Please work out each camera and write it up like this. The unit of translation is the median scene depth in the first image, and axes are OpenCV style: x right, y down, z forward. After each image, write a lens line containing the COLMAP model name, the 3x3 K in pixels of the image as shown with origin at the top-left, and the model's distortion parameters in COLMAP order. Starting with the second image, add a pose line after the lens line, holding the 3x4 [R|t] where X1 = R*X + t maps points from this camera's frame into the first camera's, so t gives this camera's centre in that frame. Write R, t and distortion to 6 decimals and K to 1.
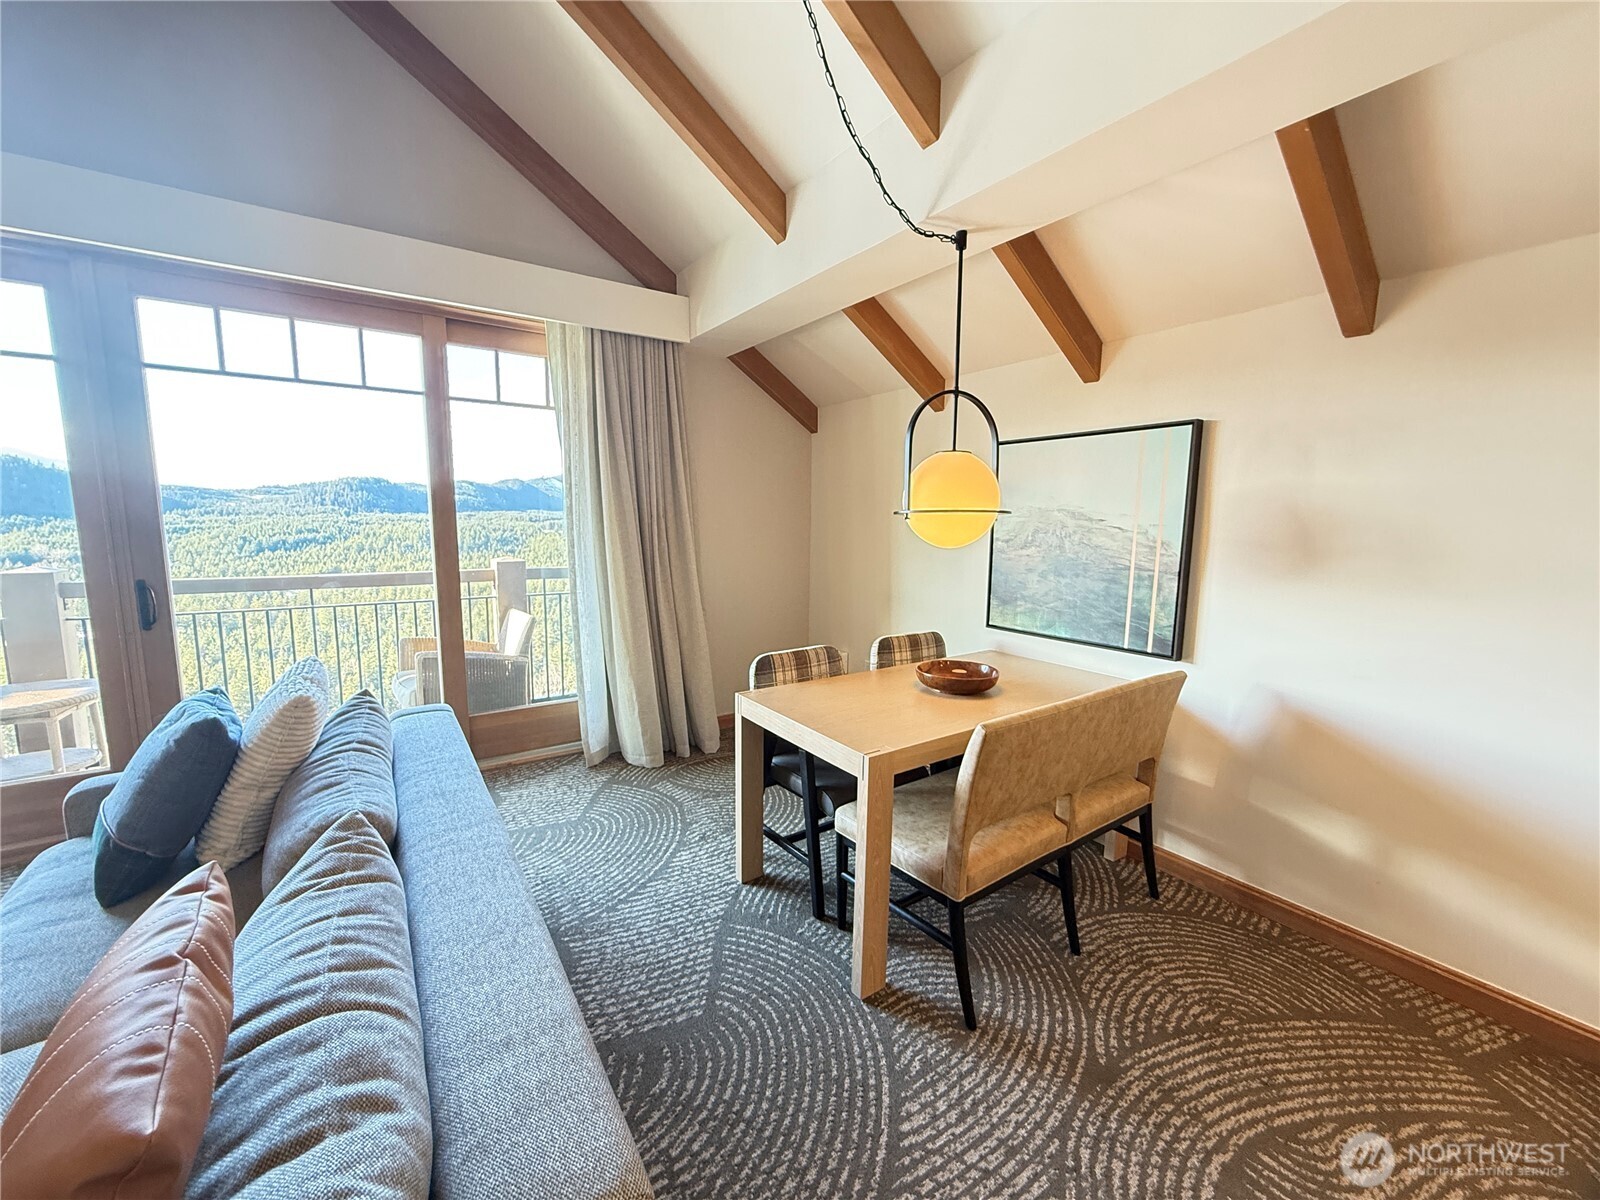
lens RADIAL K [[642.5, 0, 804.0], [0, 642.5, 602.5], [0, 0, 1]] dist [-0.001024, 0.001129]
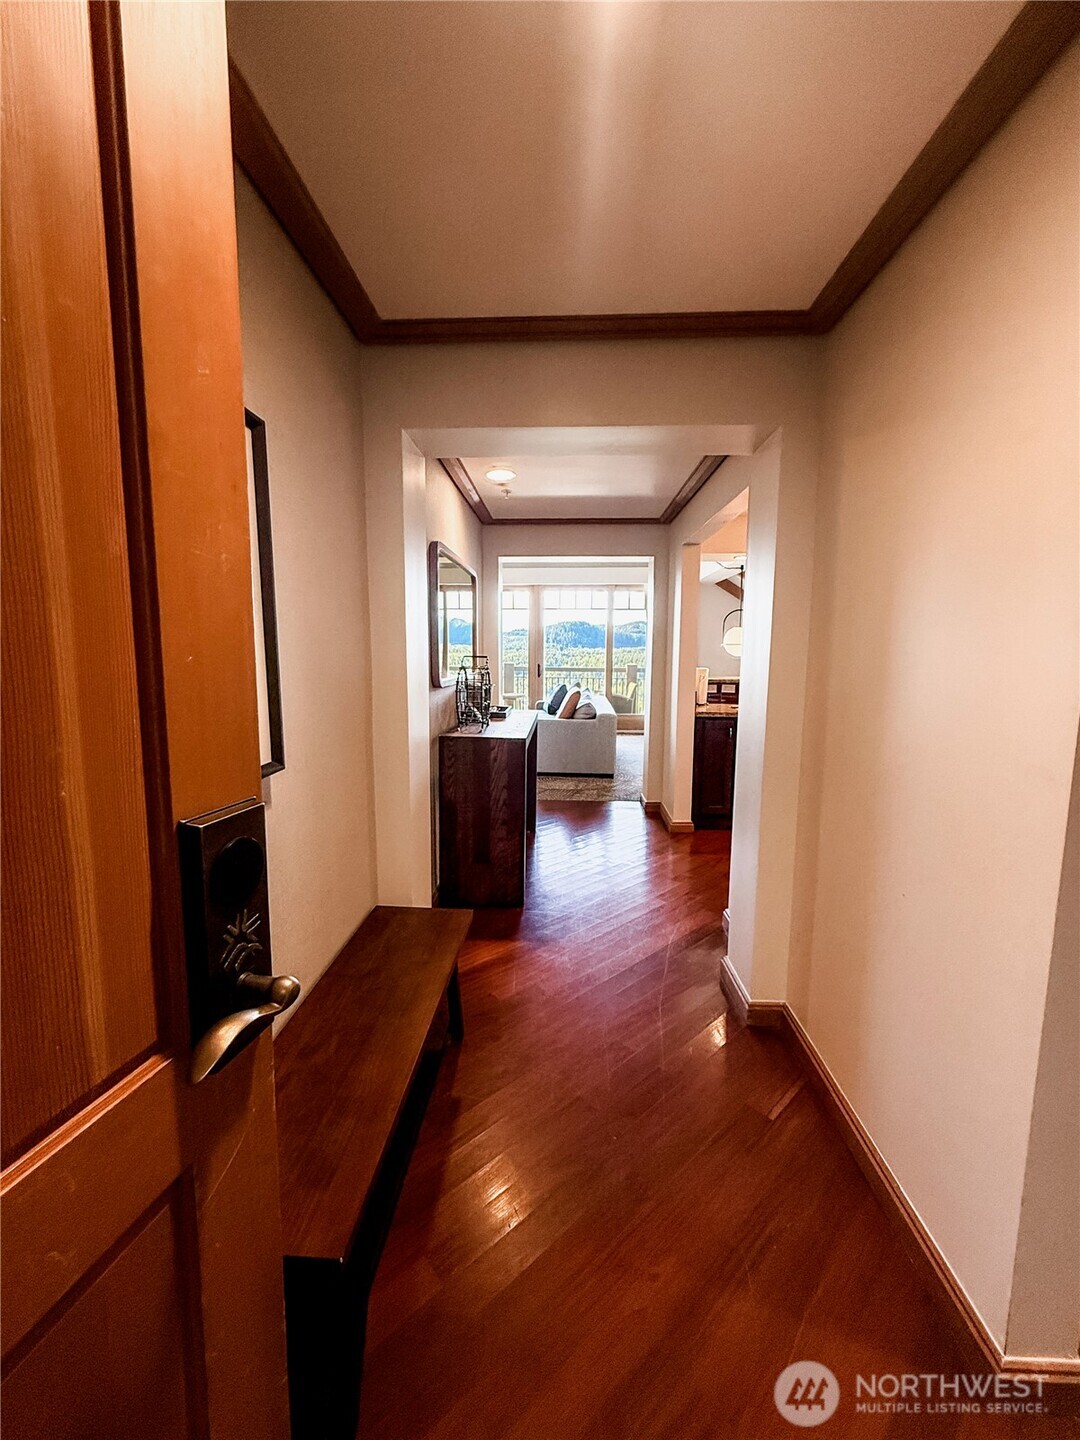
lens RADIAL K [[578.2, 0, 537.6], [0, 578.2, 721.3], [0, 0, 1]] dist [-0.001024, 0.001129]
pose [[0.793183, 0.070809, -0.604852, 1.204657], [-0.077162, 0.996898, 0.015517, 0.279859], [0.604075, 0.034363, 0.796186, -1.960548]]
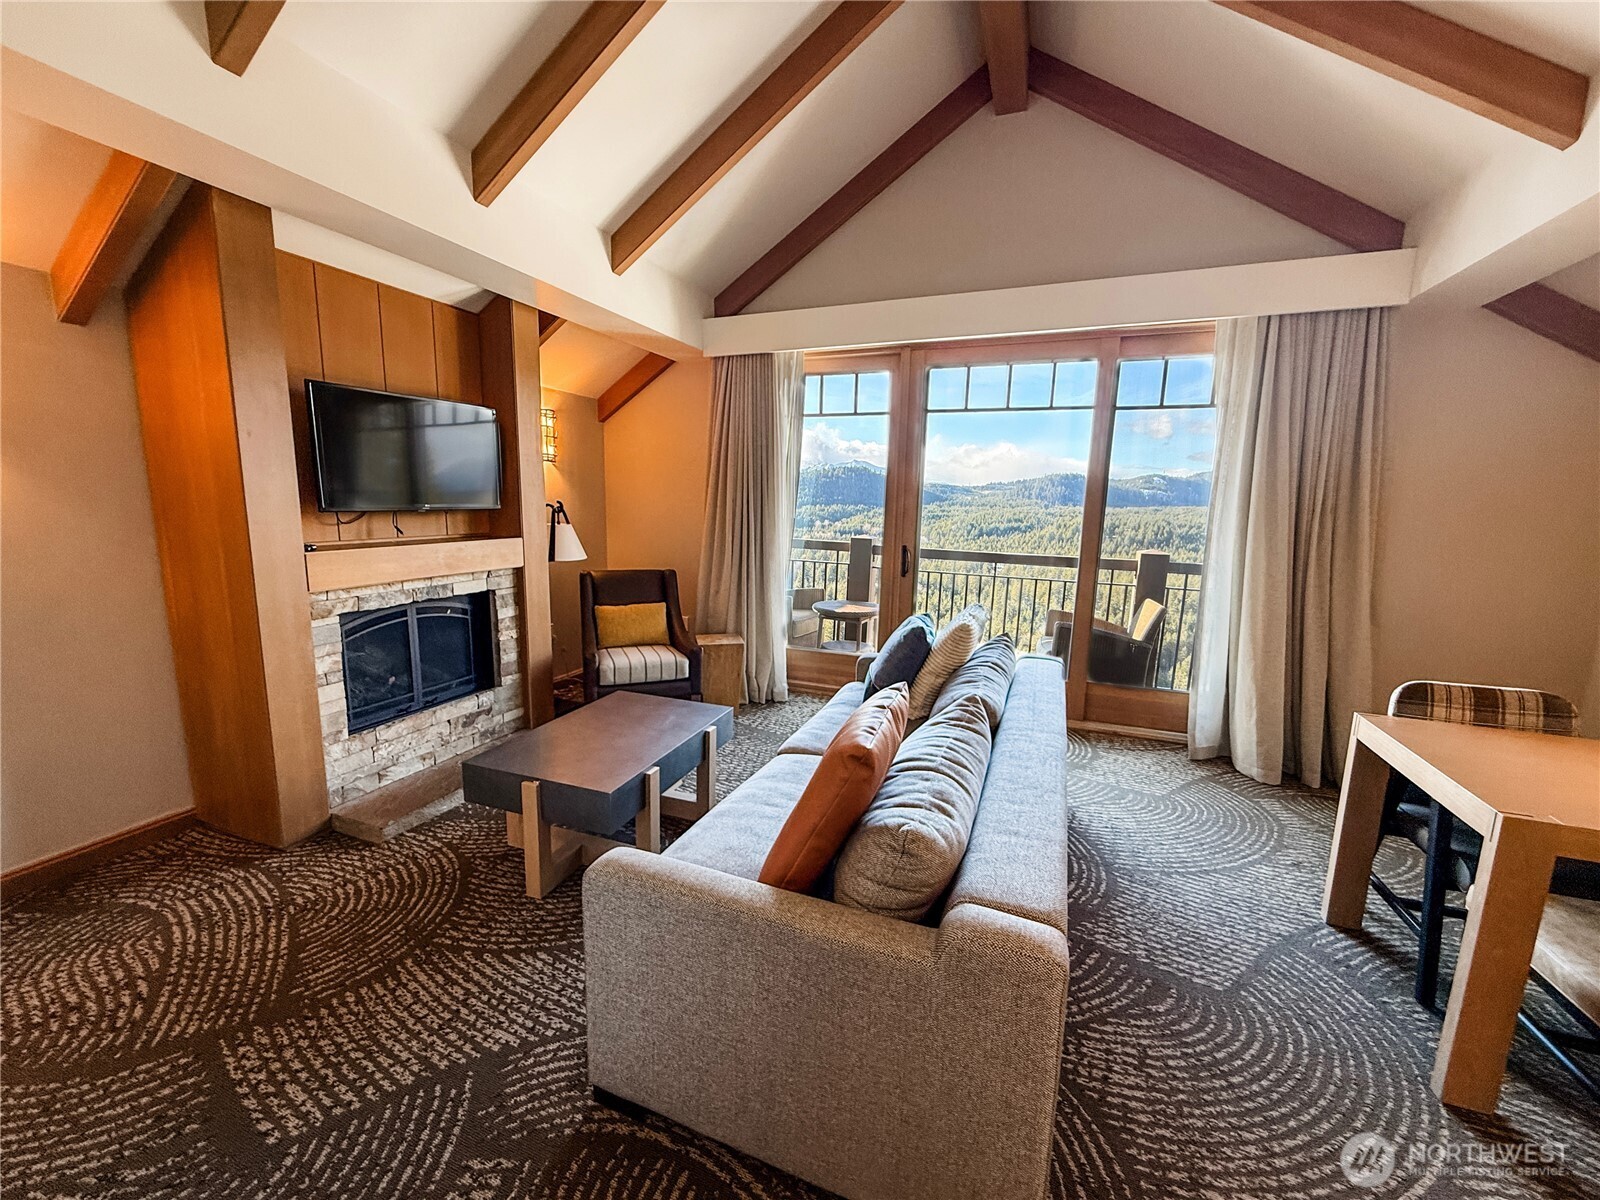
lens RADIAL K [[642.5, 0, 789.3], [0, 642.5, 601.2], [0, 0, 1]] dist [-0.001024, 0.001129]
pose [[0.548172, 0.131886, -0.825902, 0.164707], [-0.126047, 0.989237, 0.074309, 0.019423], [0.826813, 0.063368, 0.558896, -0.141287]]
